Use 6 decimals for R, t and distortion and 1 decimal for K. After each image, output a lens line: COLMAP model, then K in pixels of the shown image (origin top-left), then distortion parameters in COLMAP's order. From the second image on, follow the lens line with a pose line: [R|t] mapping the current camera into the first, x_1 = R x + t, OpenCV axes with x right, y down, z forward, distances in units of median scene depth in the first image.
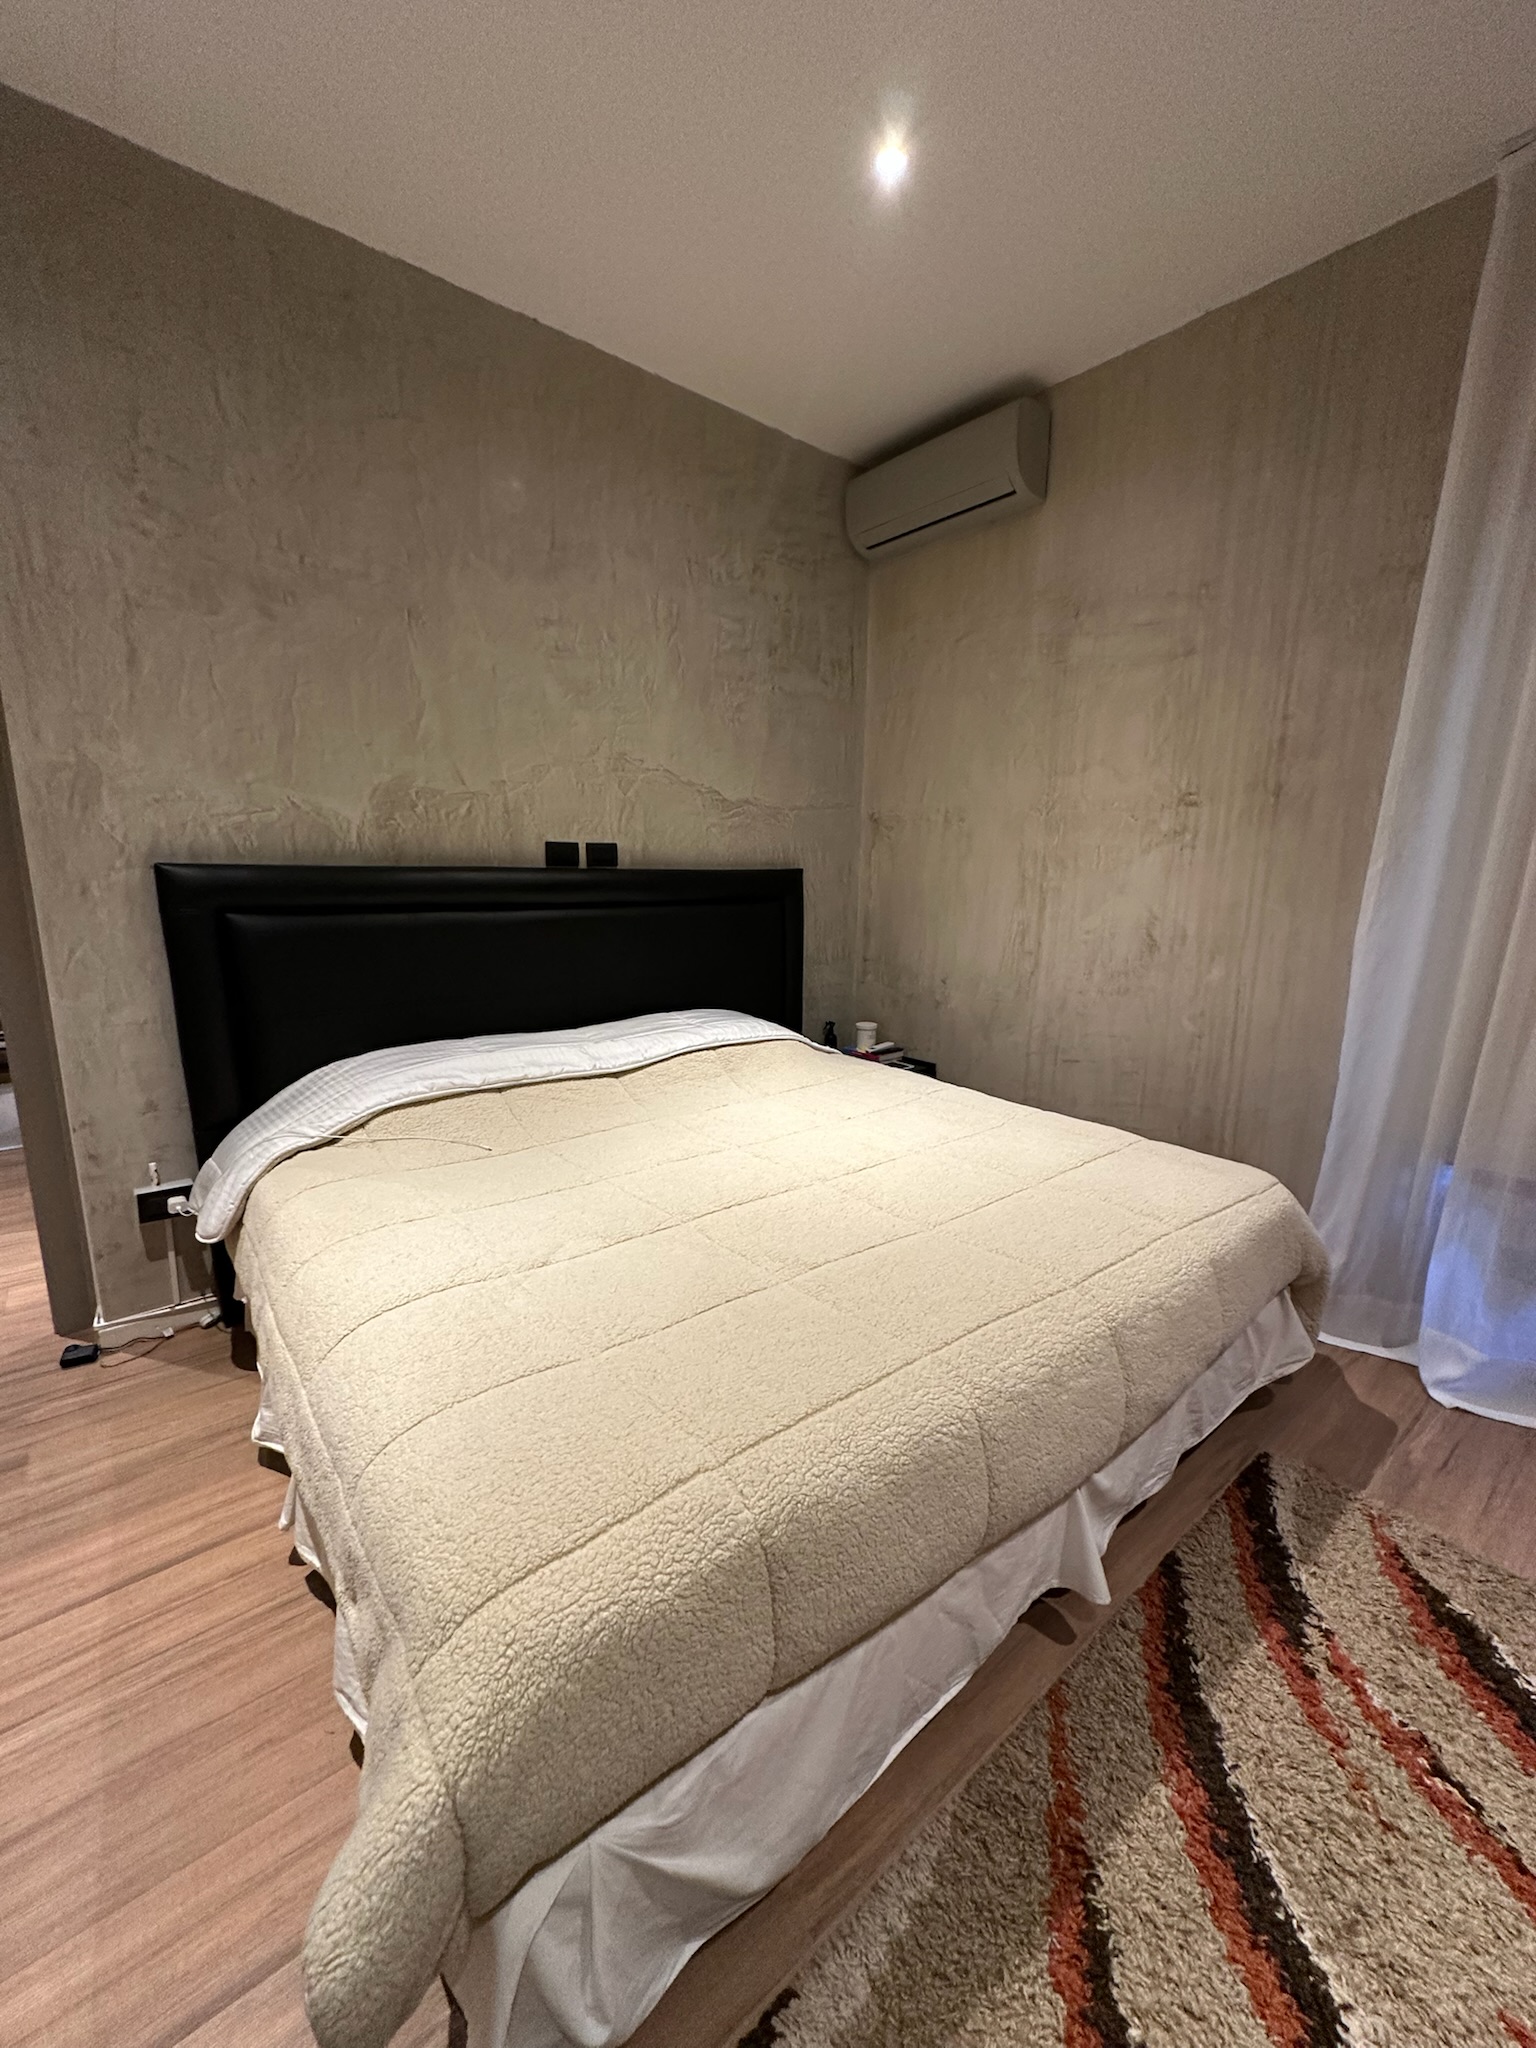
lens RADIAL K [[816.0, 0, 768.0], [0, 816.0, 1024.0], [0, 0, 1]] dist [-0.008427, 0.002359]
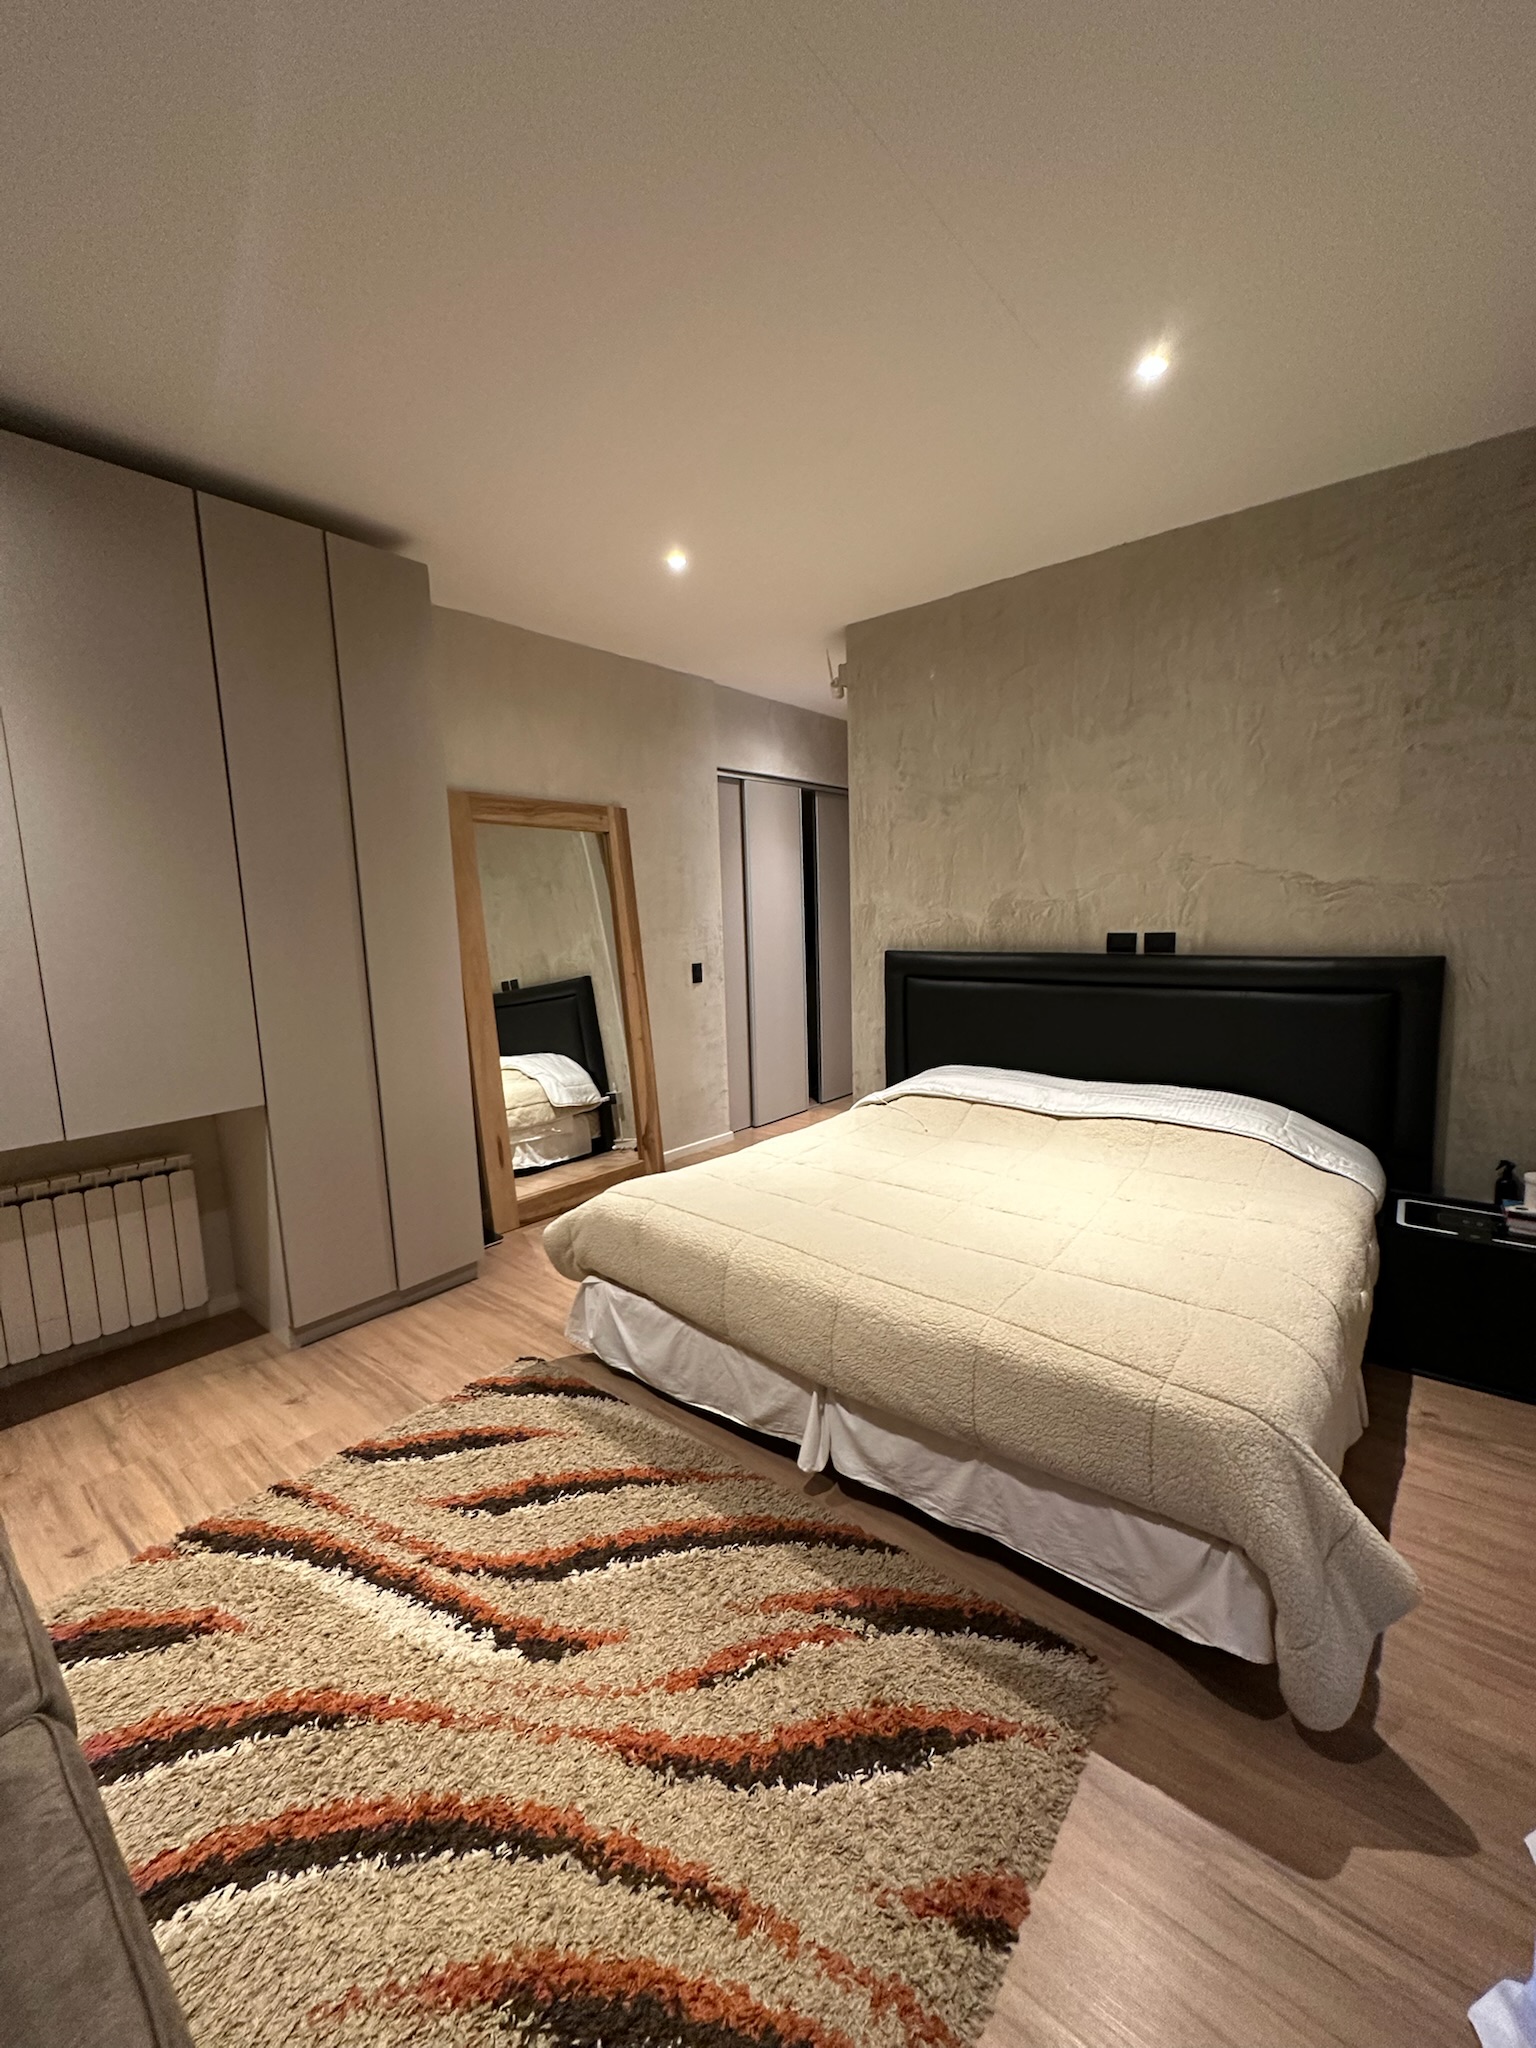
lens RADIAL K [[816.0, 0, 768.0], [0, 816.0, 1024.0], [0, 0, 1]] dist [-0.008427, 0.002359]
pose [[0.188118, 0.114689, -0.975427, 0.940855], [-0.160811, 0.983352, 0.084607, -0.115236], [0.968892, 0.140943, 0.203430, 0.270583]]
